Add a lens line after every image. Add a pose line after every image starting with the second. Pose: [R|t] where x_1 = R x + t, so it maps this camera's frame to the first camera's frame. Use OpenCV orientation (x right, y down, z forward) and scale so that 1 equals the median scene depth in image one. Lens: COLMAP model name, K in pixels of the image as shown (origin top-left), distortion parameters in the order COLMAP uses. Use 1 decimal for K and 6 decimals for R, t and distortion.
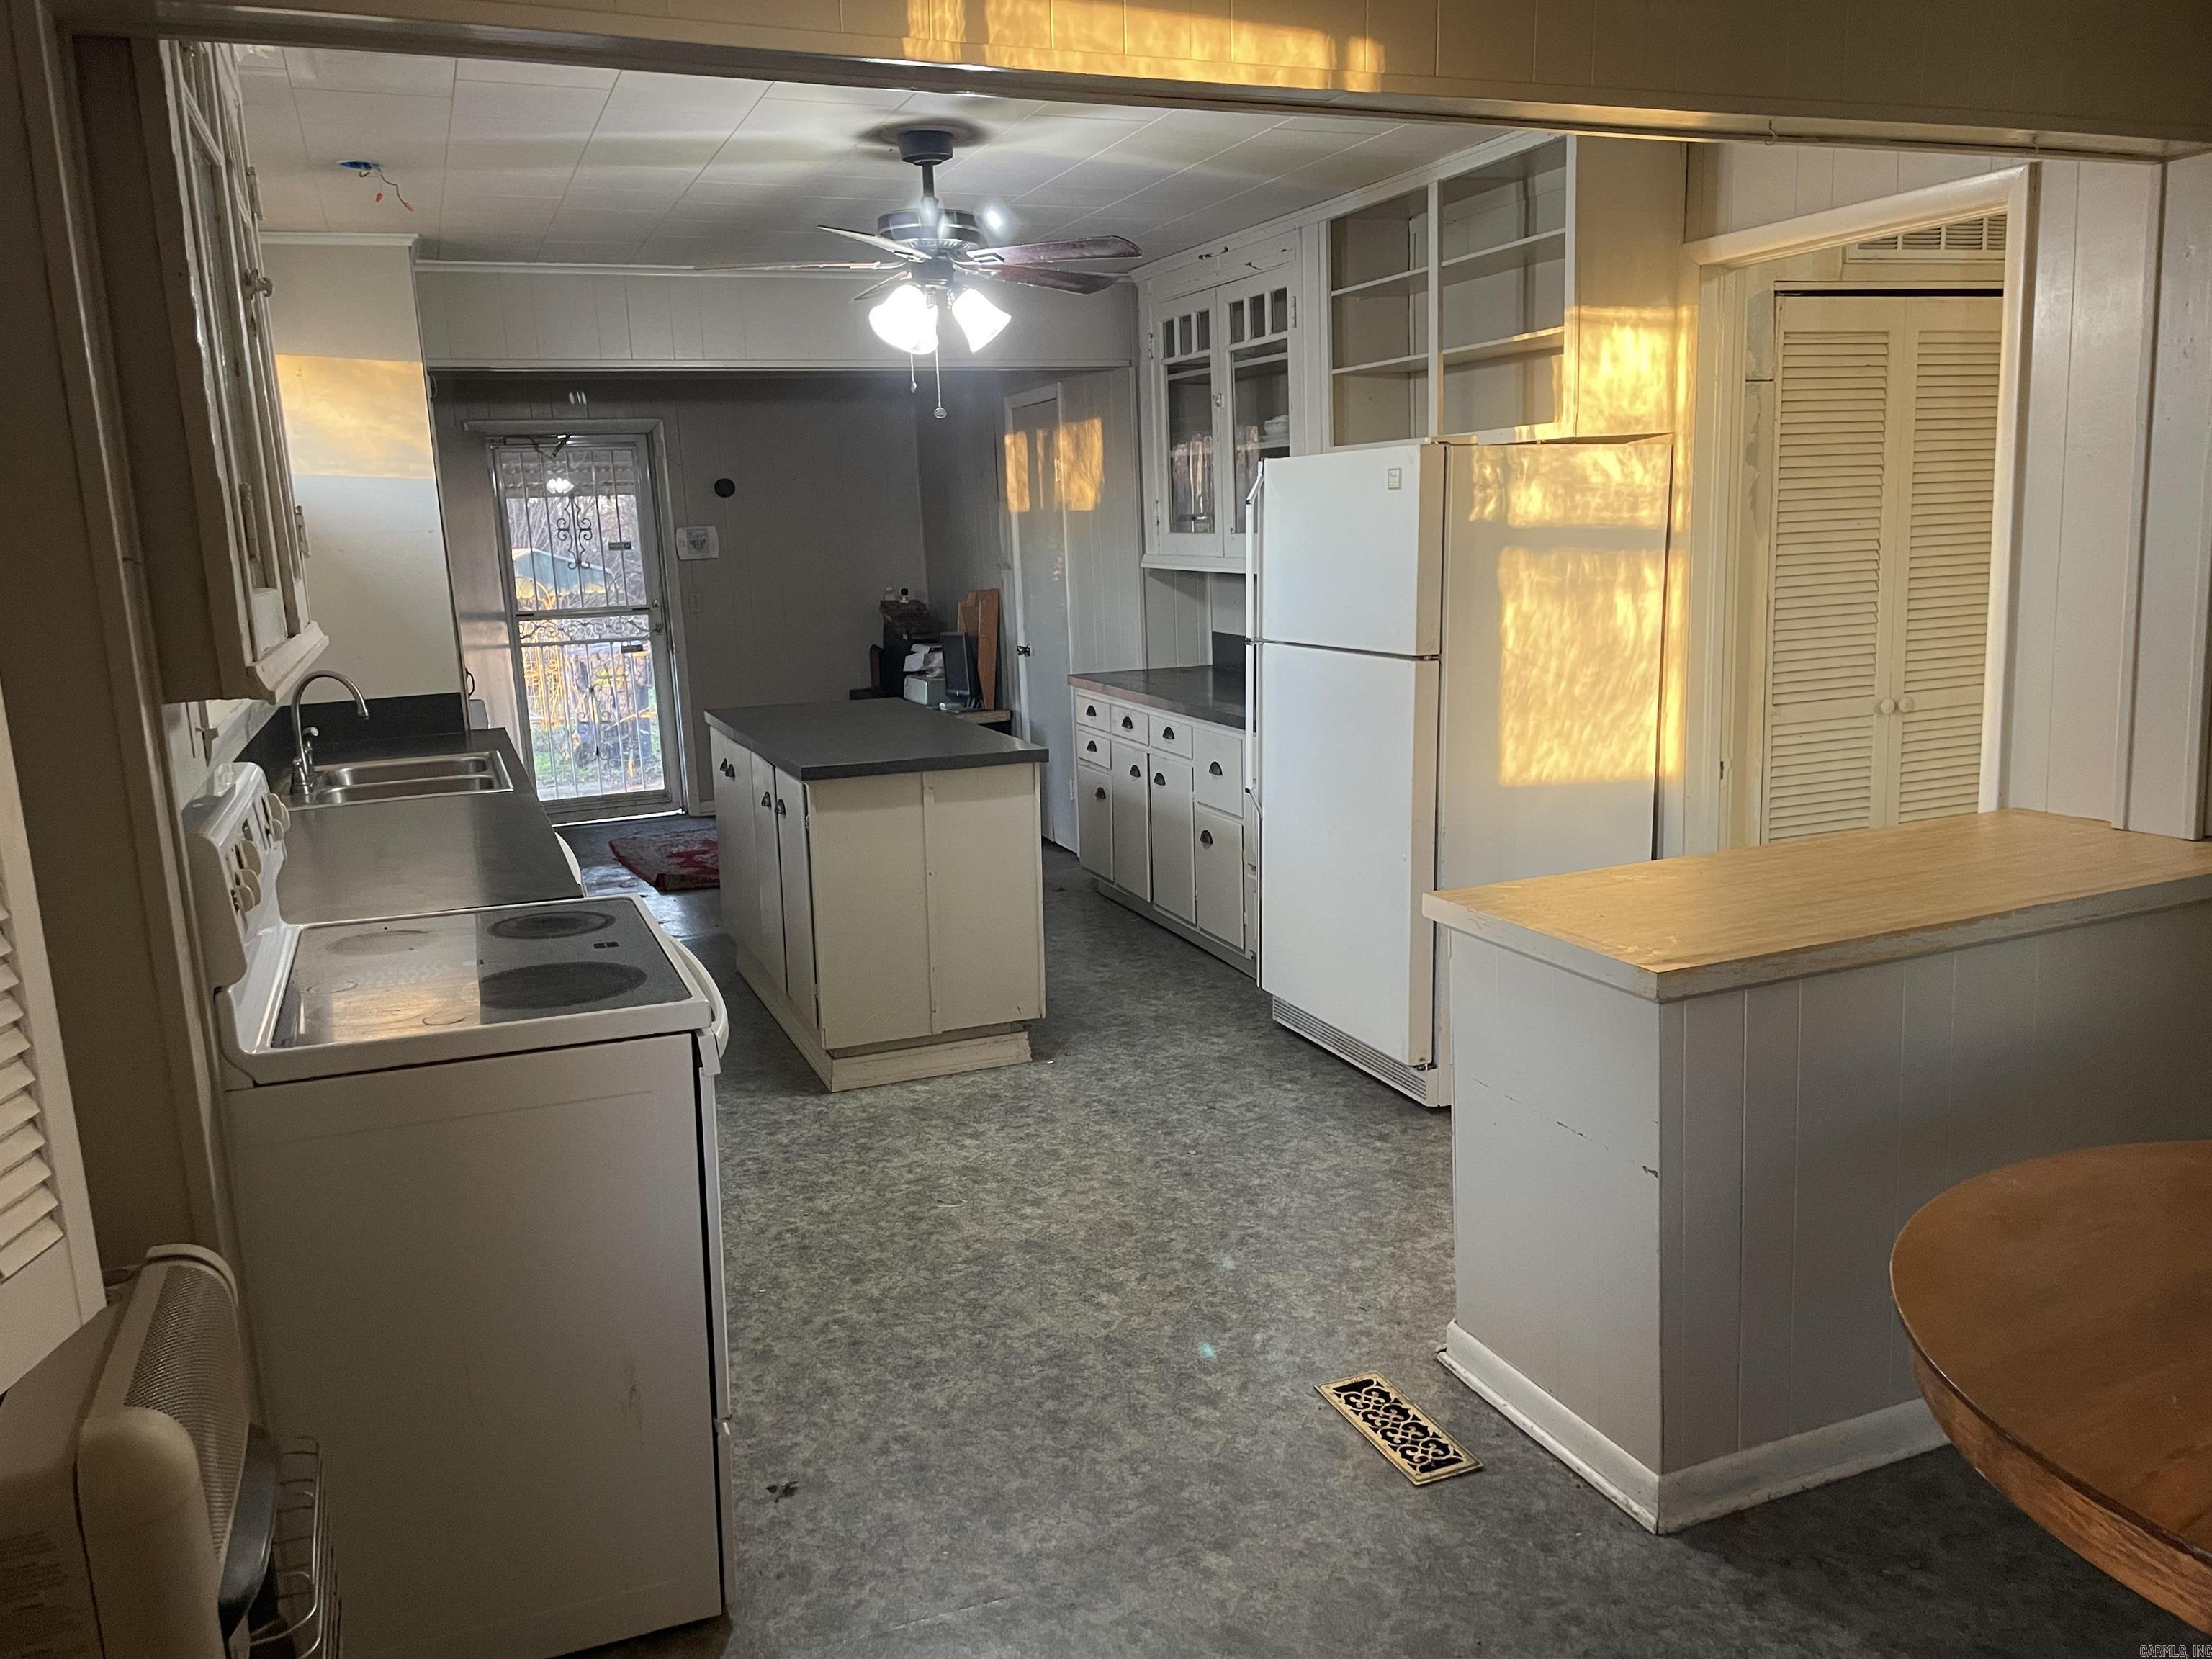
lens RADIAL K [[1674.1, 0, 1090.9], [0, 1674.1, 827.1], [0, 0, 1]] dist [0.096775, -0.112016]
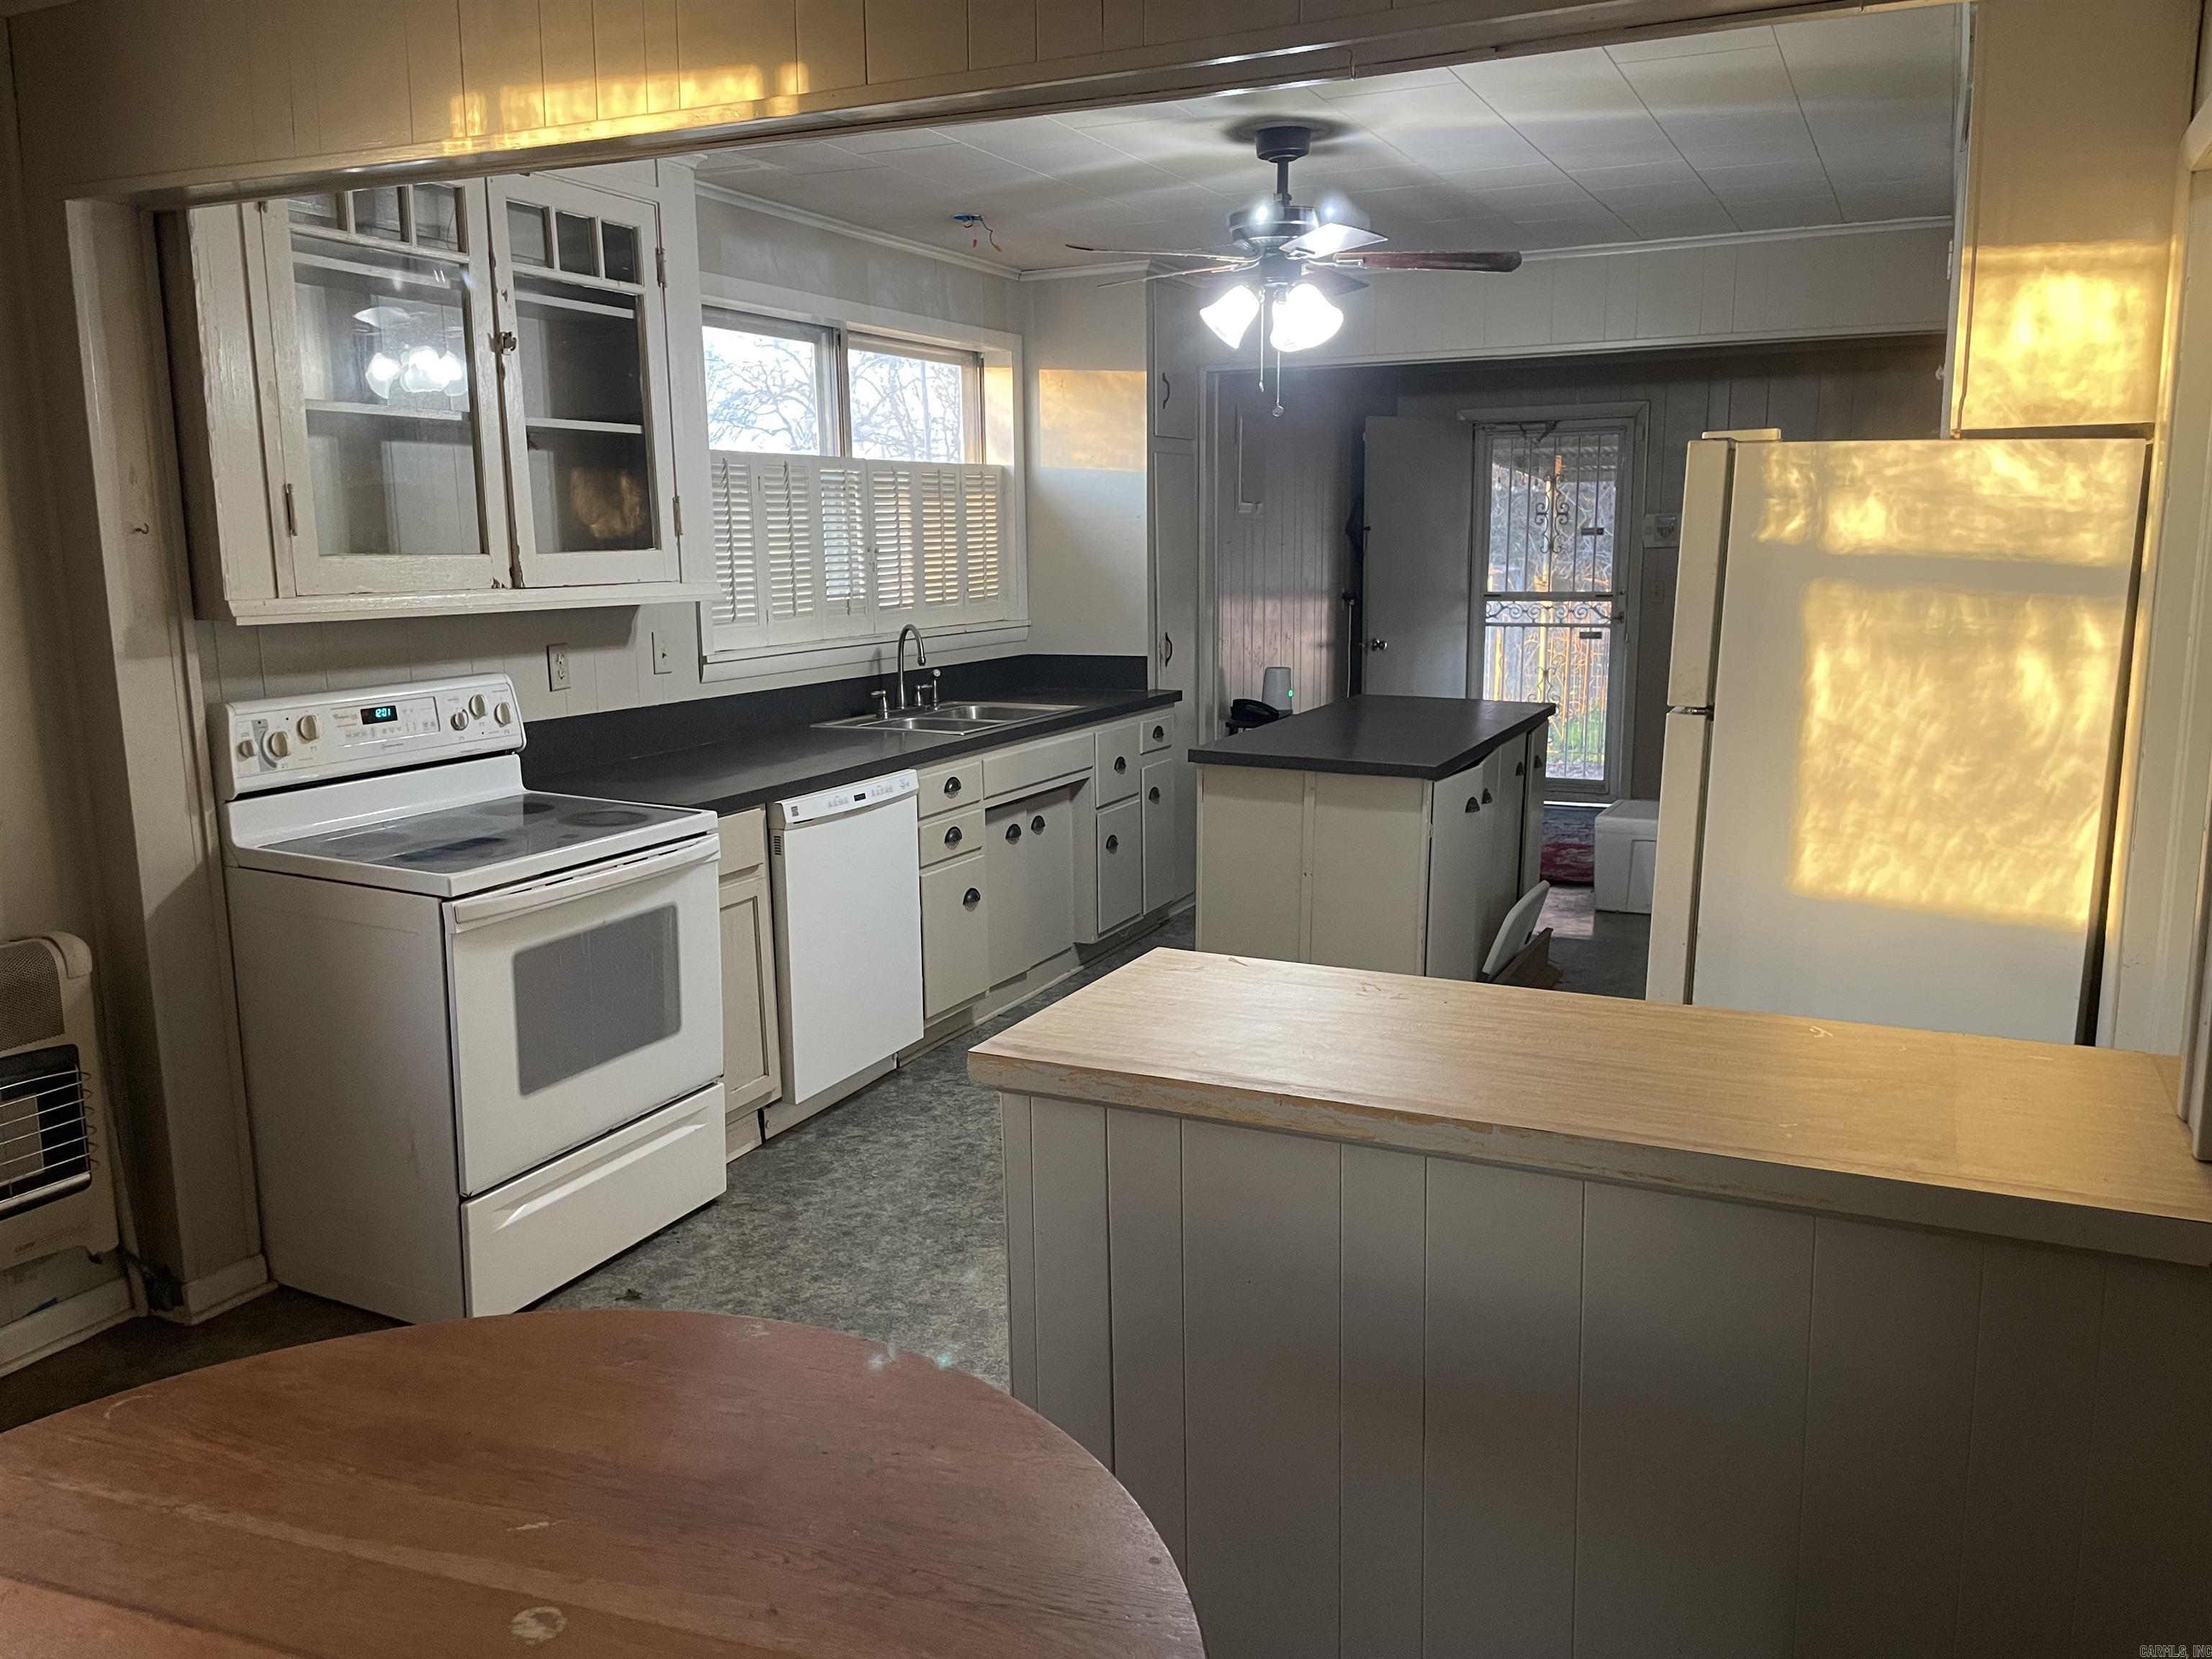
lens RADIAL K [[1674.1, 0, 1082.6], [0, 1674.1, 835.6], [0, 0, 1]] dist [0.096775, -0.112016]
pose [[0.670423, 0.170292, -0.722173, 0.576677], [-0.155644, 0.983928, 0.087524, -0.066673], [0.725471, 0.053724, 0.686152, 0.240504]]
